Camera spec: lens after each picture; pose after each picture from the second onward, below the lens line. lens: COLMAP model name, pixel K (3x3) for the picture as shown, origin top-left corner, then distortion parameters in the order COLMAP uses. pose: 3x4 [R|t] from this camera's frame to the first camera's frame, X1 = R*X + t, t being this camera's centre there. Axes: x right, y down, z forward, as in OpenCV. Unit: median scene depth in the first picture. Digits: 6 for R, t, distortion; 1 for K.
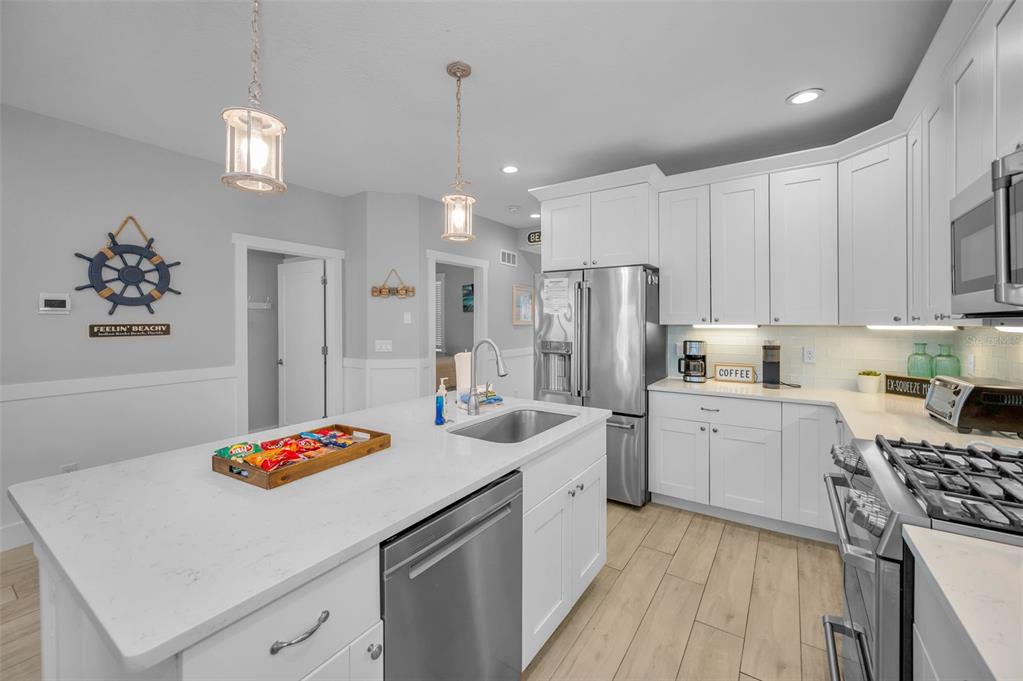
lens RADIAL K [[411.4, 0, 514.0], [0, 411.4, 323.6], [0, 0, 1]] dist [0.000186, -0.000194]
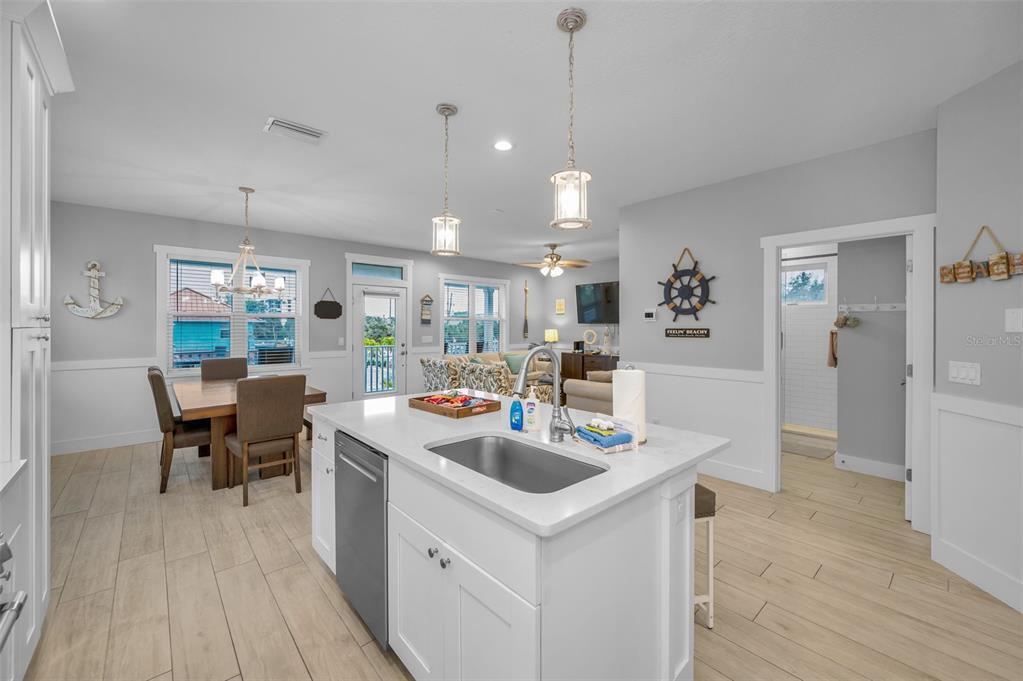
lens RADIAL K [[411.4, 0, 517.1], [0, 411.4, 328.6], [0, 0, 1]] dist [0.000186, -0.000194]
pose [[-0.255355, 0.006108, -0.966828, 0.497128], [-0.008140, 0.999931, 0.008467, -0.005409], [0.966813, 0.010032, -0.255287, 0.800070]]
